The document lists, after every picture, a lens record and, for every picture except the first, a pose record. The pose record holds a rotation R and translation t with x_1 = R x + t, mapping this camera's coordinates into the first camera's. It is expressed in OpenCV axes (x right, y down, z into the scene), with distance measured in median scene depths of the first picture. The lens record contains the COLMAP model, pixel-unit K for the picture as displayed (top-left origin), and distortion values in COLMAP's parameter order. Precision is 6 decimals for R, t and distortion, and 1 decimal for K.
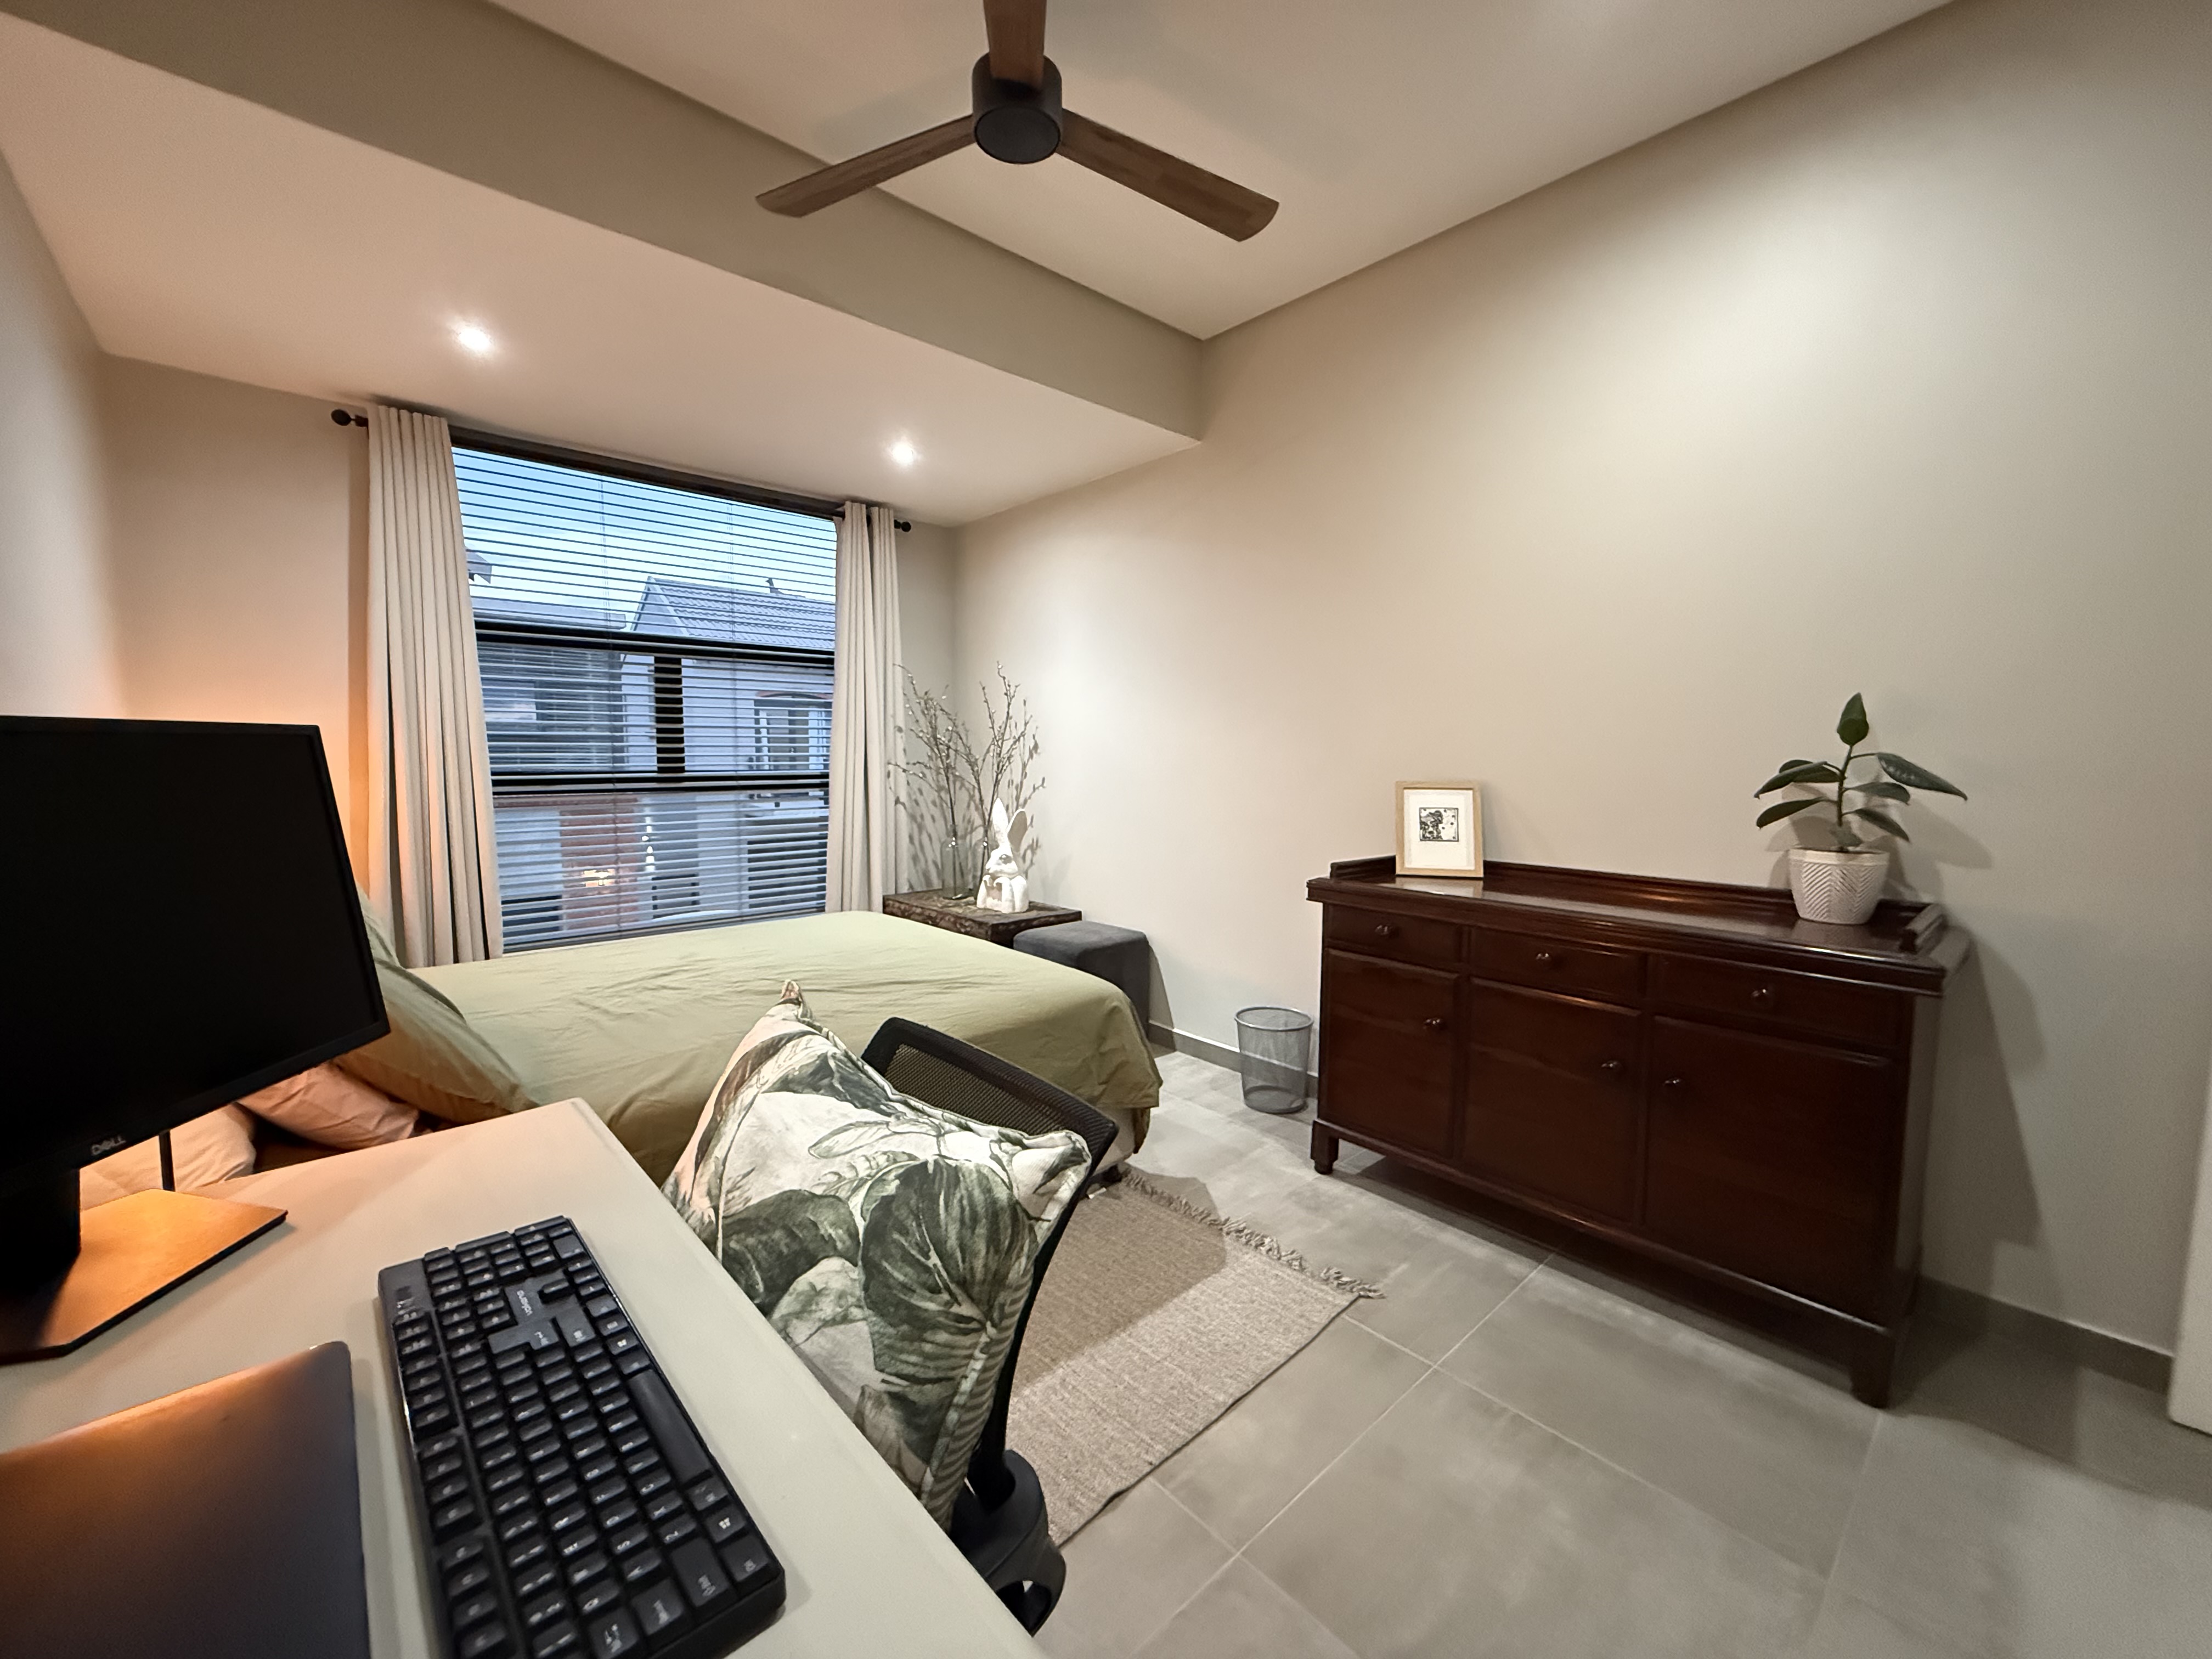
lens RADIAL K [[879.6, 0, 1104.3], [0, 879.6, 824.7], [0, 0, 1]] dist [0.001654, -0.000938]
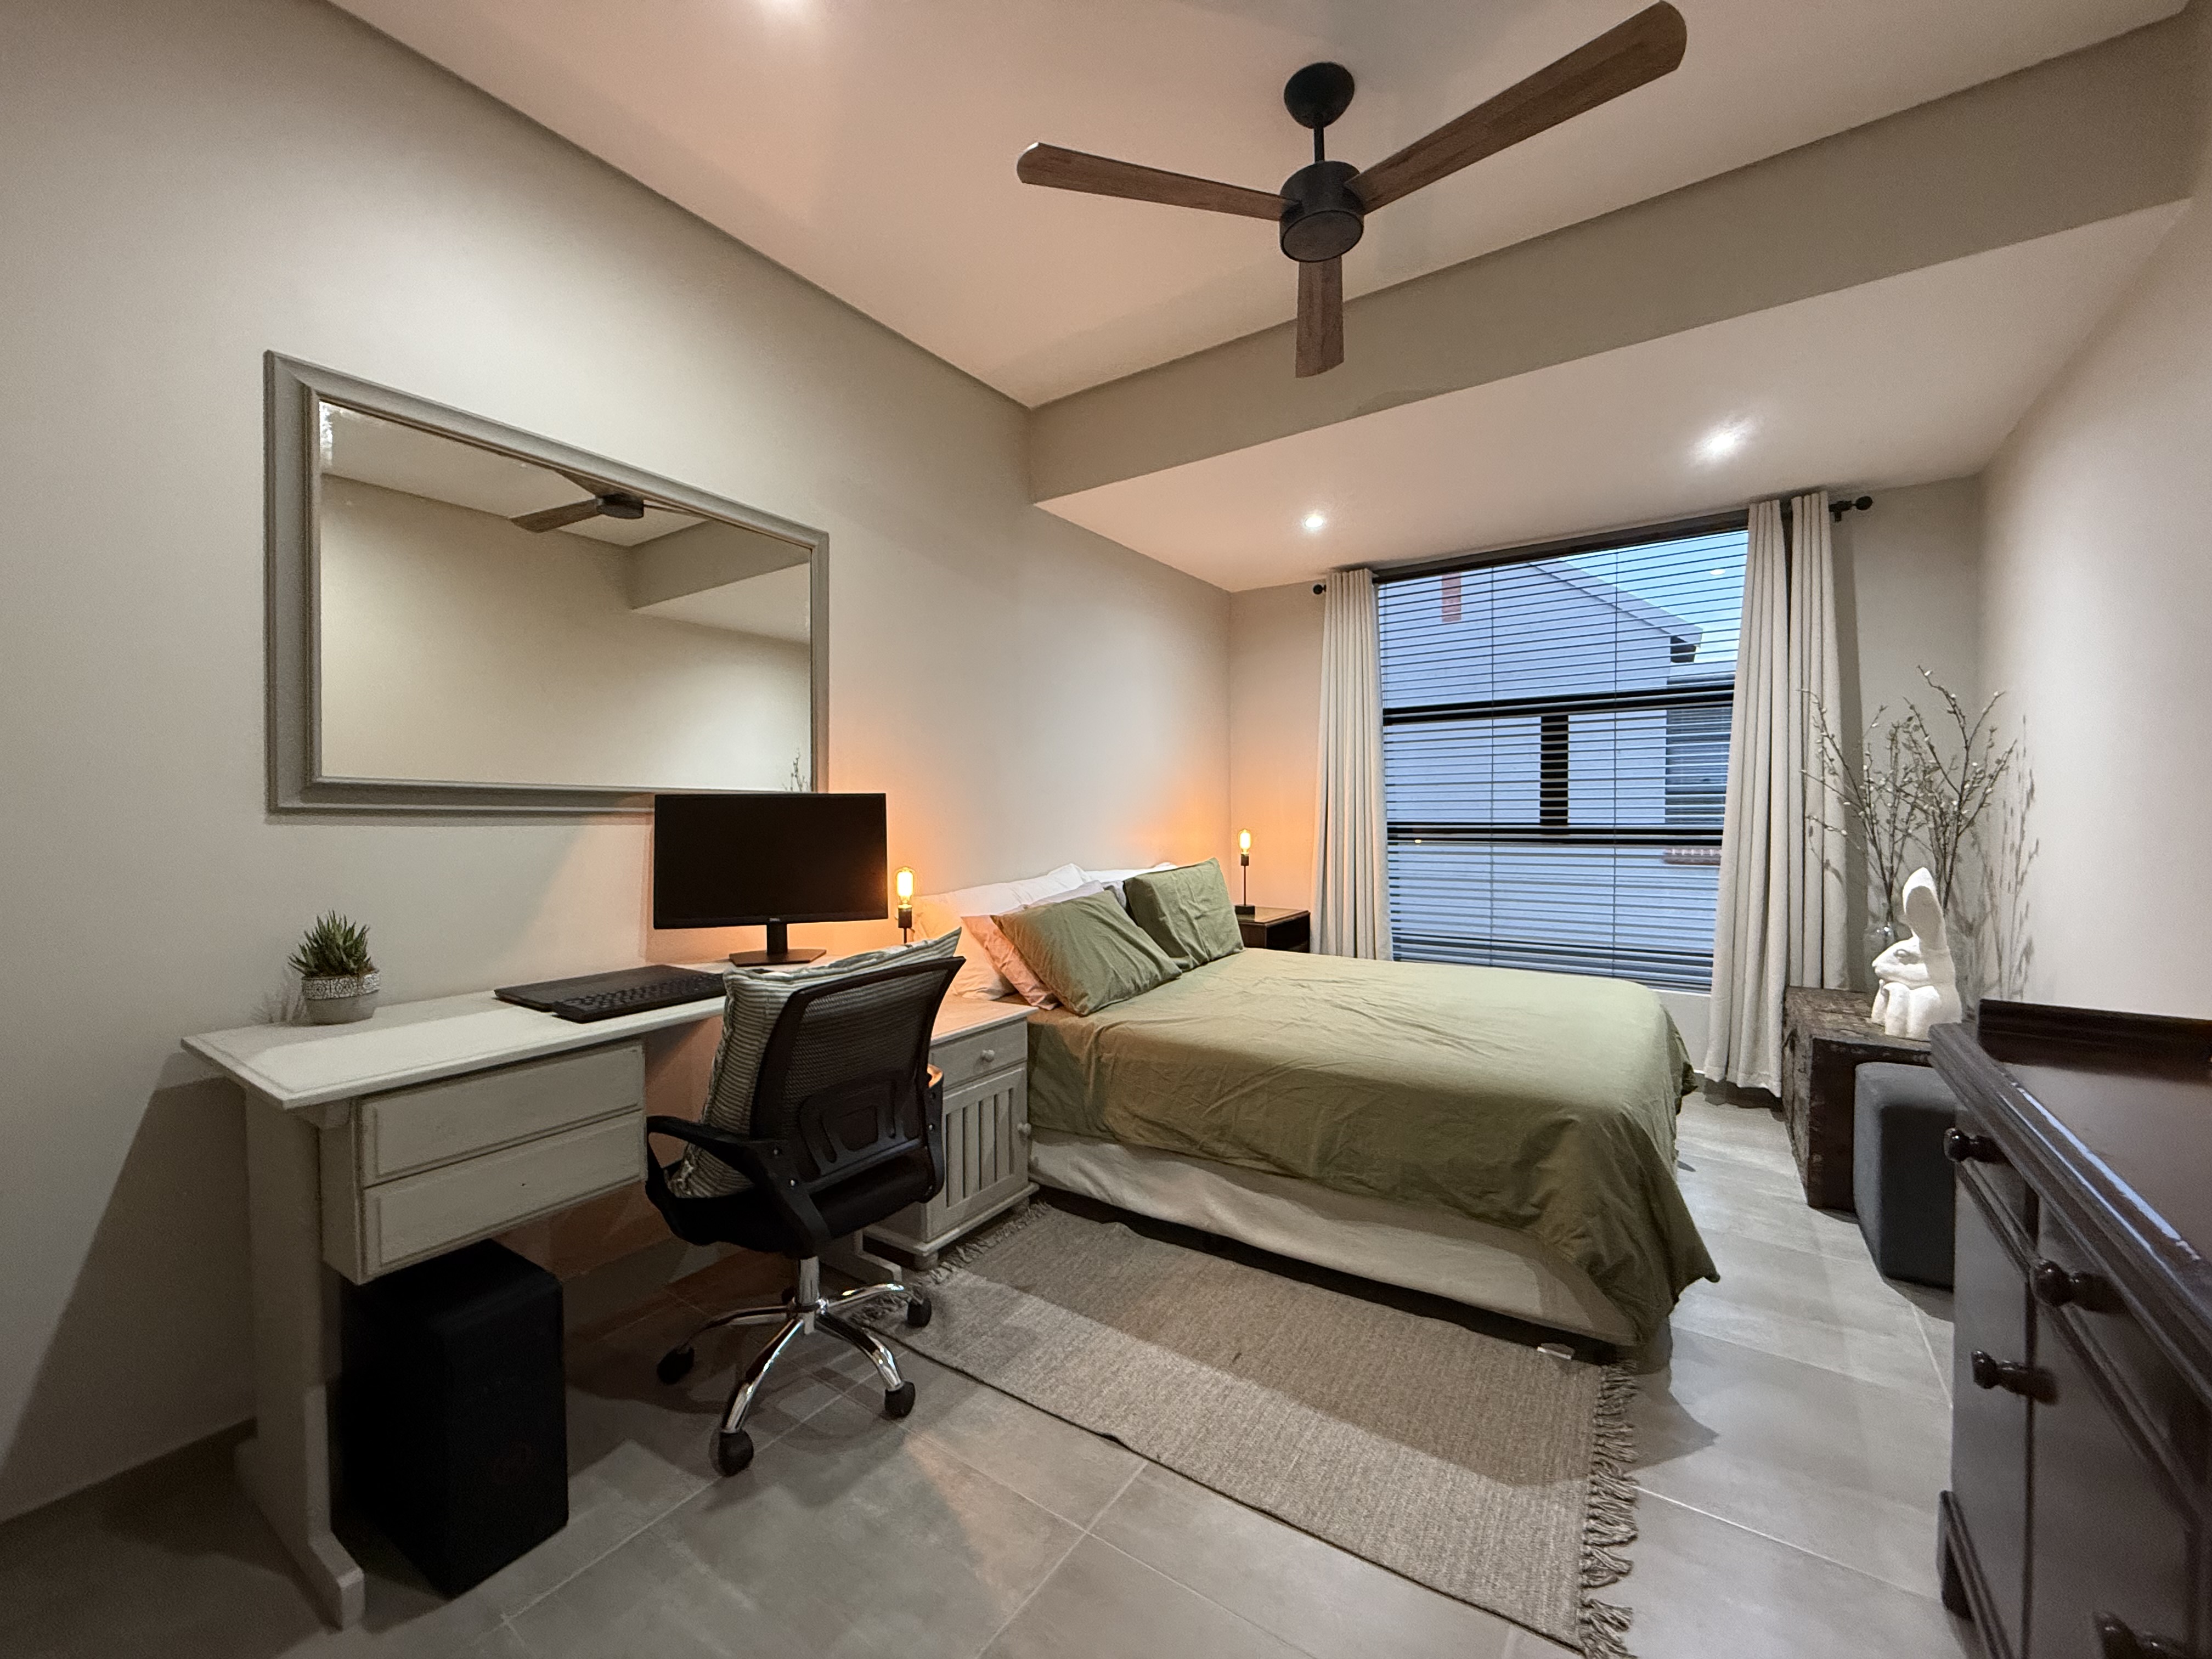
lens RADIAL K [[879.6, 0, 1107.3], [0, 879.6, 827.4], [0, 0, 1]] dist [0.001654, -0.000938]
pose [[0.218828, 0.011561, -0.975695, 0.415363], [-0.077031, 0.997014, -0.005463, -0.009017], [0.972718, 0.076354, 0.219065, 0.251738]]
